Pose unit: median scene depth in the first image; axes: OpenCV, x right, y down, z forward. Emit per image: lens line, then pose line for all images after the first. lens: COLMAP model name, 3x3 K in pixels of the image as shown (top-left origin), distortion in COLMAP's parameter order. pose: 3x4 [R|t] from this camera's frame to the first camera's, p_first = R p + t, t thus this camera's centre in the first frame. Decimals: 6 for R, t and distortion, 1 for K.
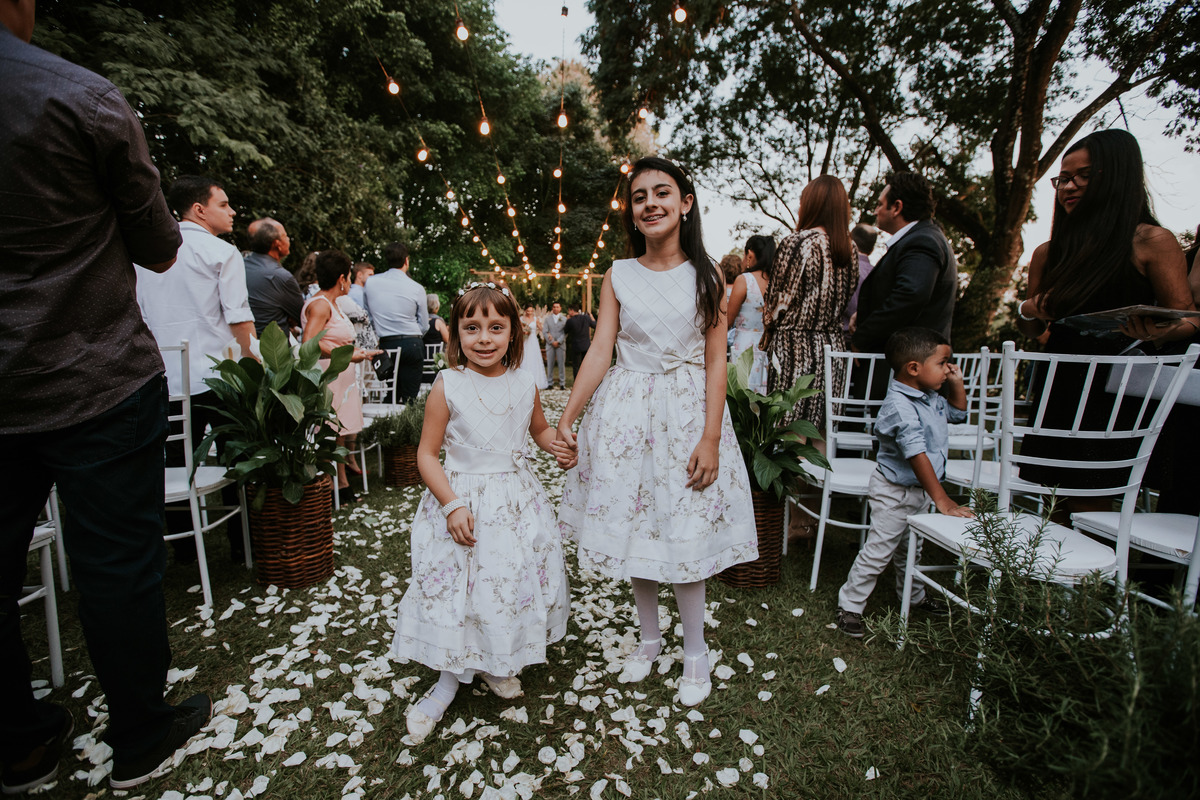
lens RADIAL K [[602.3, 0, 575.3], [0, 602.3, 401.0], [0, 0, 1]] dist [-0.037238, 0.008304]
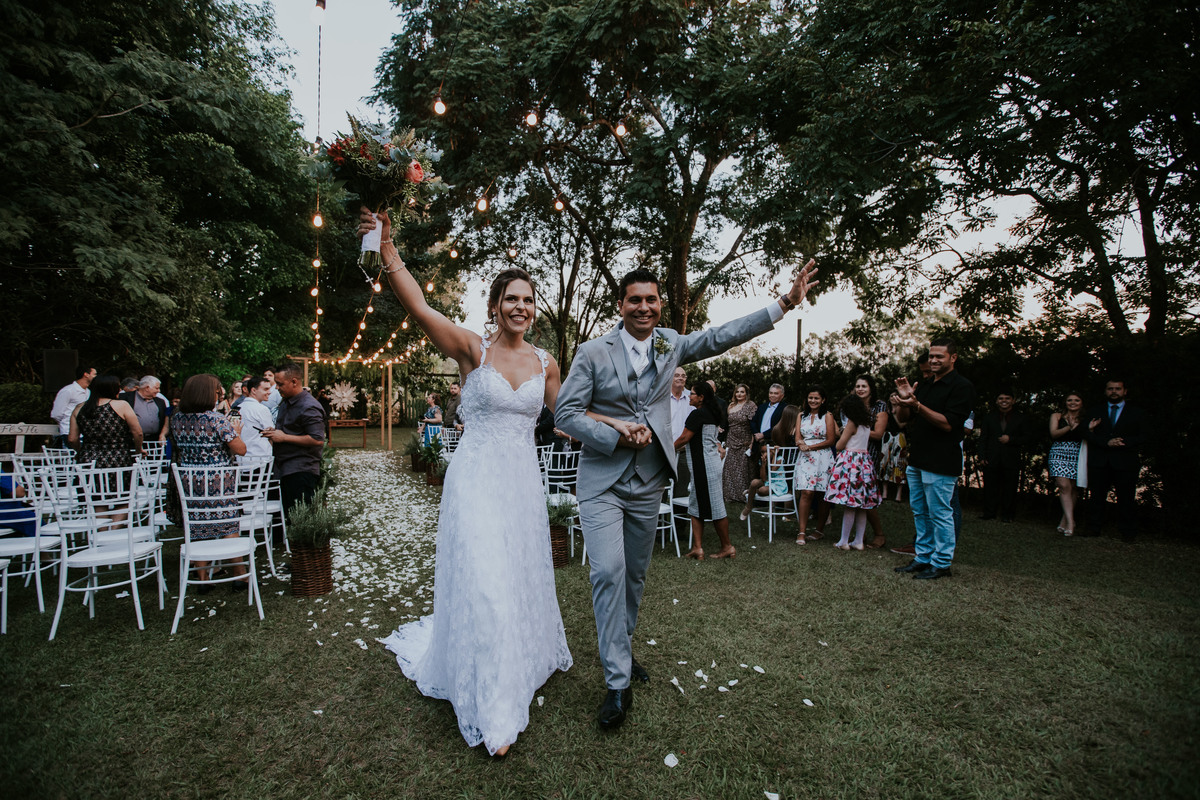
lens RADIAL K [[564.7, 0, 600.0], [0, 564.7, 400.0], [0, 0, 1]] dist [-0.057699, 0.025186]
pose [[0.916536, -0.003233, 0.399940, -0.035365], [0.041824, 0.995260, -0.087800, -0.005350], [-0.397760, 0.097199, 0.912326, -0.192782]]
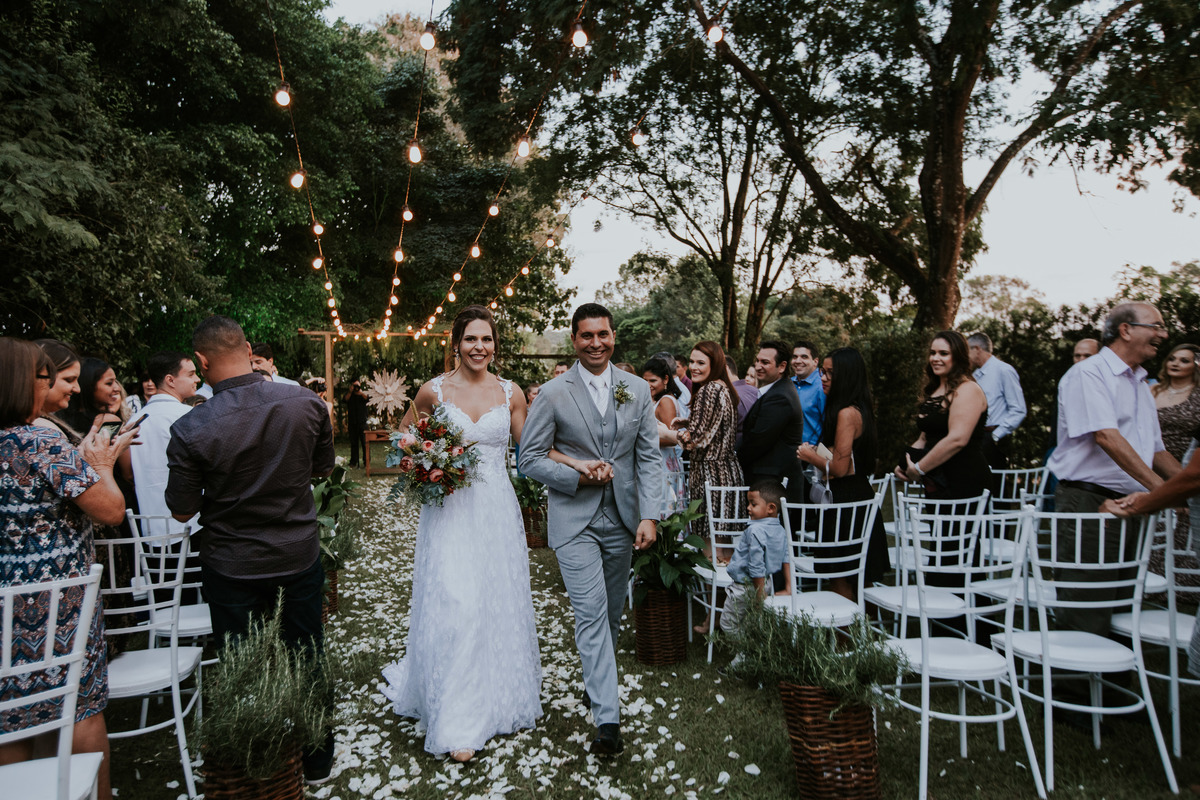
lens RADIAL K [[880.7, 0, 600.0], [0, 880.7, 400.0], [0, 0, 1]] dist [-0.042874, 0.098360]
pose [[0.977849, -0.025969, 0.207692, -0.027602], [0.045144, 0.995086, -0.088123, -0.012480], [-0.204383, 0.095547, 0.974217, -0.108505]]
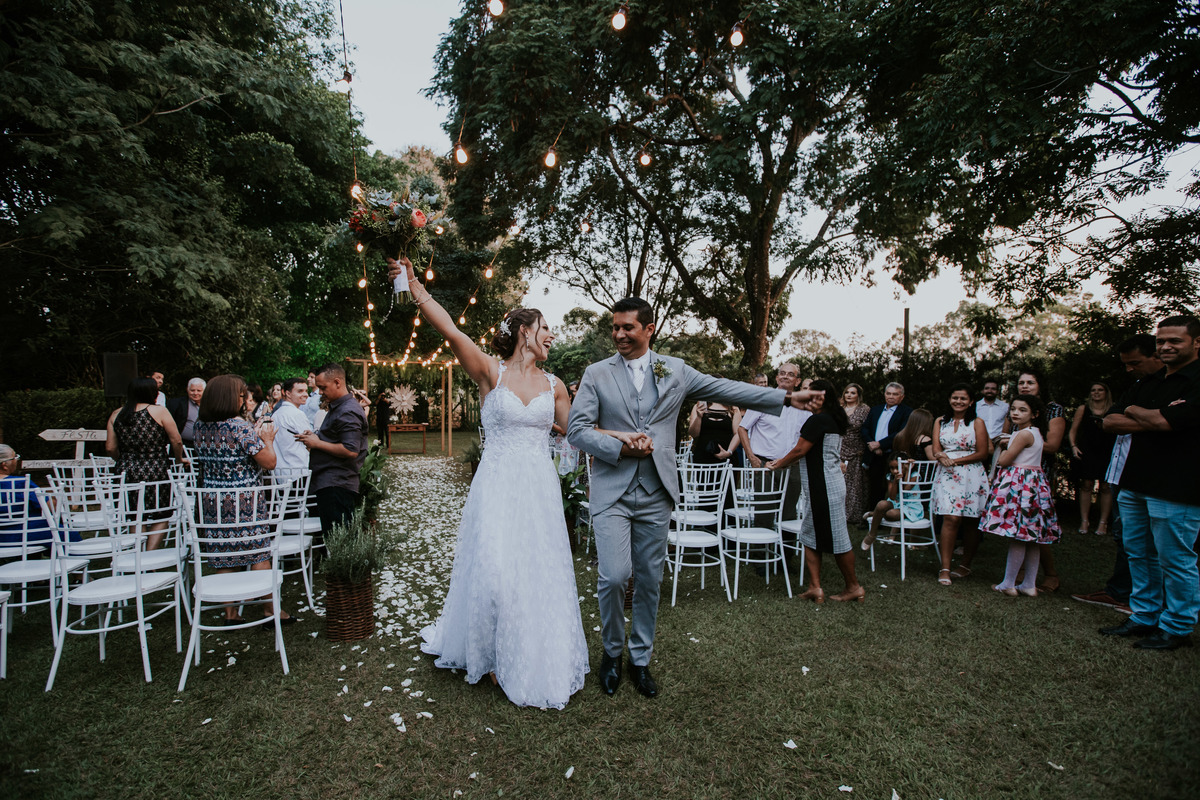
lens RADIAL K [[594.6, 0, 600.0], [0, 594.6, 400.0], [0, 0, 1]] dist [-0.072274, 0.043144]
pose [[0.956073, -0.005999, 0.293066, -0.030347], [0.035728, 0.994721, -0.096195, -0.008740], [-0.290942, 0.102440, 0.951241, -0.161446]]
